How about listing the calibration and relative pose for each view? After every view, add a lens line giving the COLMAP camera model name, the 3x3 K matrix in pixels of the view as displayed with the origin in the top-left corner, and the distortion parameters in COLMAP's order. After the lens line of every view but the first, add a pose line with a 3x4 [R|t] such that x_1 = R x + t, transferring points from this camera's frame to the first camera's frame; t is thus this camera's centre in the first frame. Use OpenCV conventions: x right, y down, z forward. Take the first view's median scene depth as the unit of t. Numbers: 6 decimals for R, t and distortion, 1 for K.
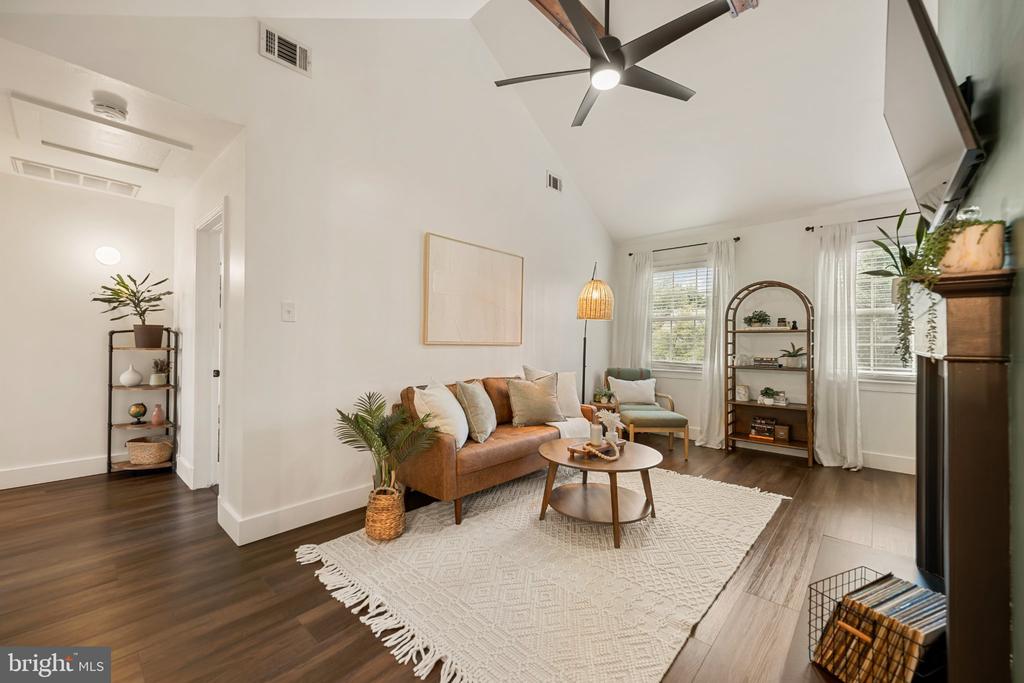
lens RADIAL K [[406.8, 0, 510.8], [0, 406.8, 338.4], [0, 0, 1]] dist [-0.001209, -0.000044]
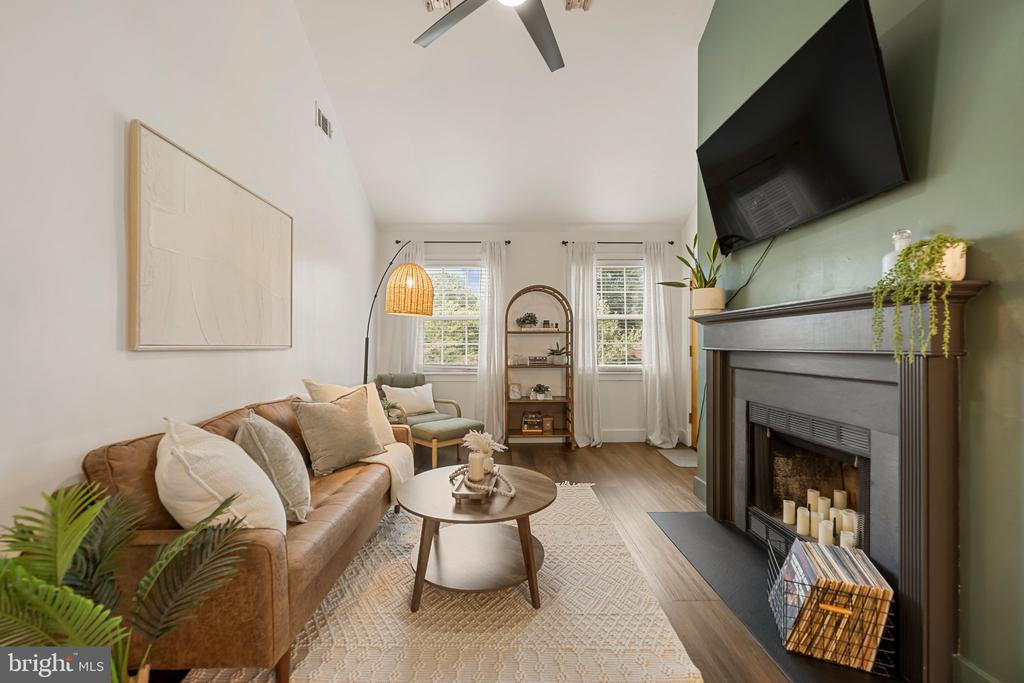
lens RADIAL K [[409.8, 0, 510.2], [0, 409.8, 346.6], [0, 0, 1]] dist [-0.000517, -0.000102]
pose [[0.730944, -0.013686, 0.682300, -0.166661], [0.002044, 0.999838, 0.017865, 0.001277], [-0.682434, -0.011663, 0.730854, 0.258382]]
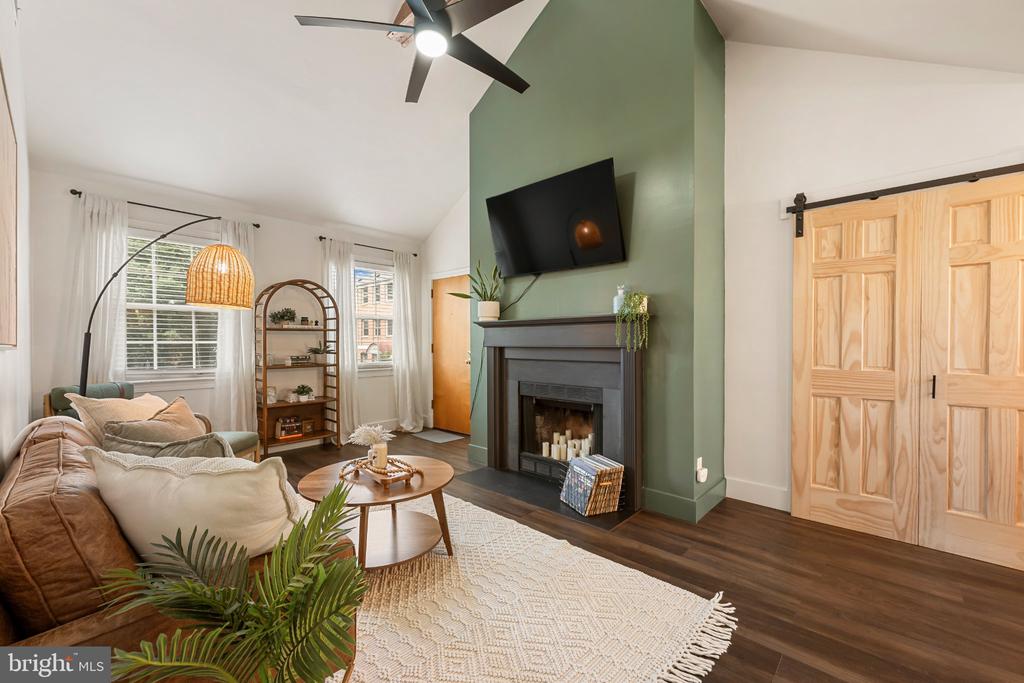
lens RADIAL K [[409.8, 0, 510.2], [0, 409.8, 346.6], [0, 0, 1]] dist [-0.000517, -0.000102]
pose [[0.012191, -0.018707, 0.999751, -0.382341], [-0.007483, 0.999795, 0.018799, 0.001584], [-0.999898, -0.007711, 0.012049, 0.468733]]
